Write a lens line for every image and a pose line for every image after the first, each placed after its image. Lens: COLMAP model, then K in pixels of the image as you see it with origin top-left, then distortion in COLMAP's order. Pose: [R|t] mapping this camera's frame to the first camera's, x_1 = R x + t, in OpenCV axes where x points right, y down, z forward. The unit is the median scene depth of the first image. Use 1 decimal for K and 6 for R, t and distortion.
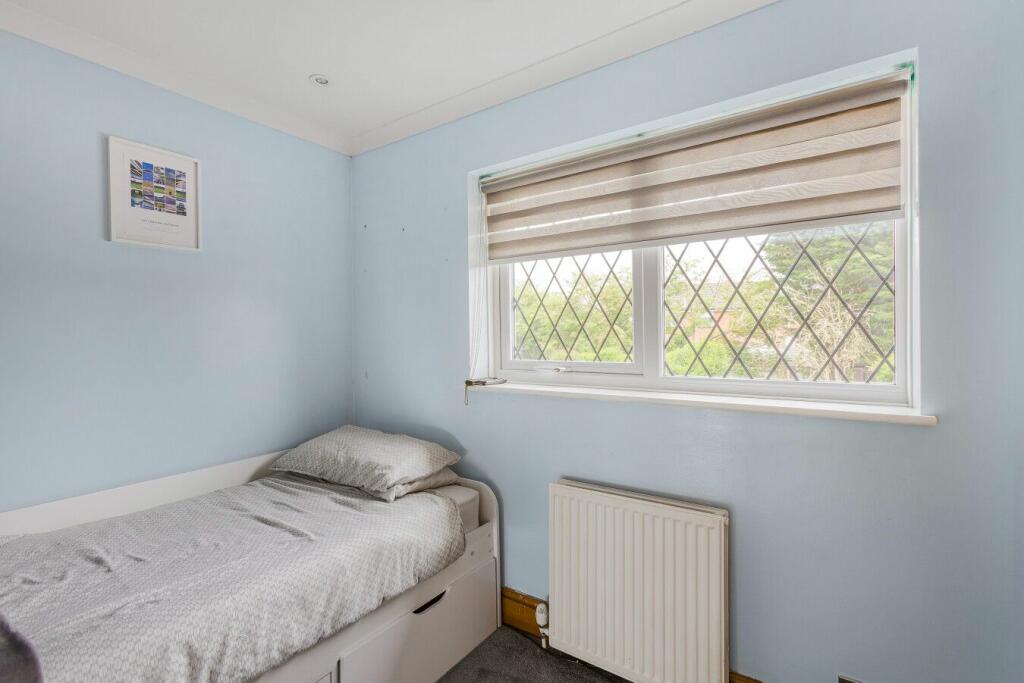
lens RADIAL K [[465.0, 0, 514.9], [0, 465.0, 338.2], [0, 0, 1]] dist [0.001201, 0.001119]
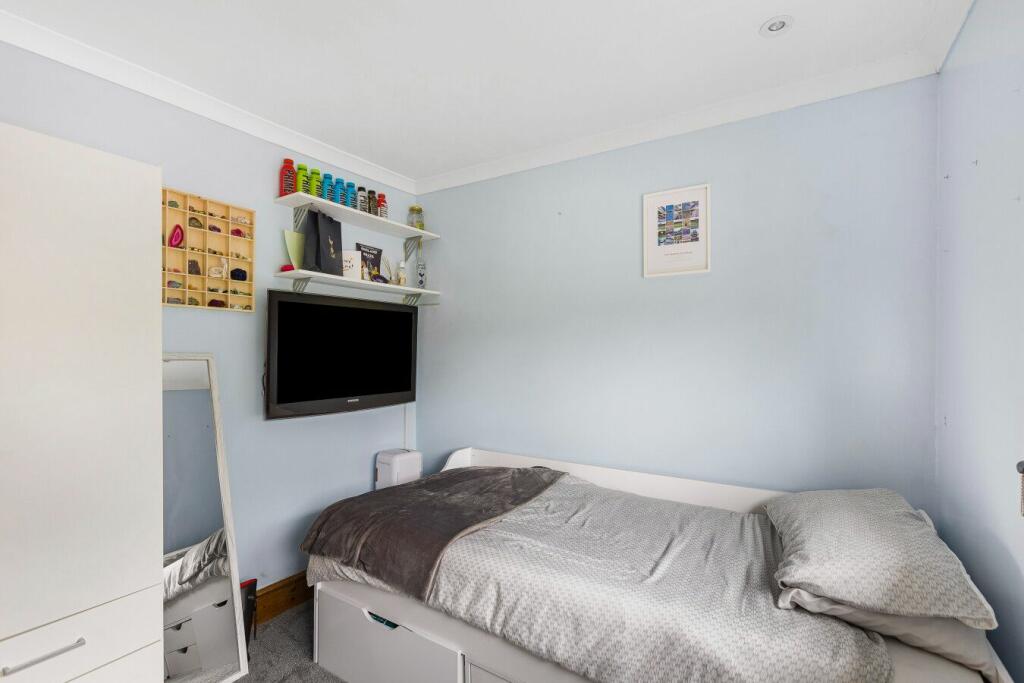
lens RADIAL K [[465.0, 0, 516.2], [0, 465.0, 346.8], [0, 0, 1]] dist [0.001201, 0.001119]
pose [[0.048946, -0.000928, -0.998801, 0.369389], [-0.012833, 0.999916, -0.001558, -0.012726], [0.998719, 0.012894, 0.048930, 0.572031]]
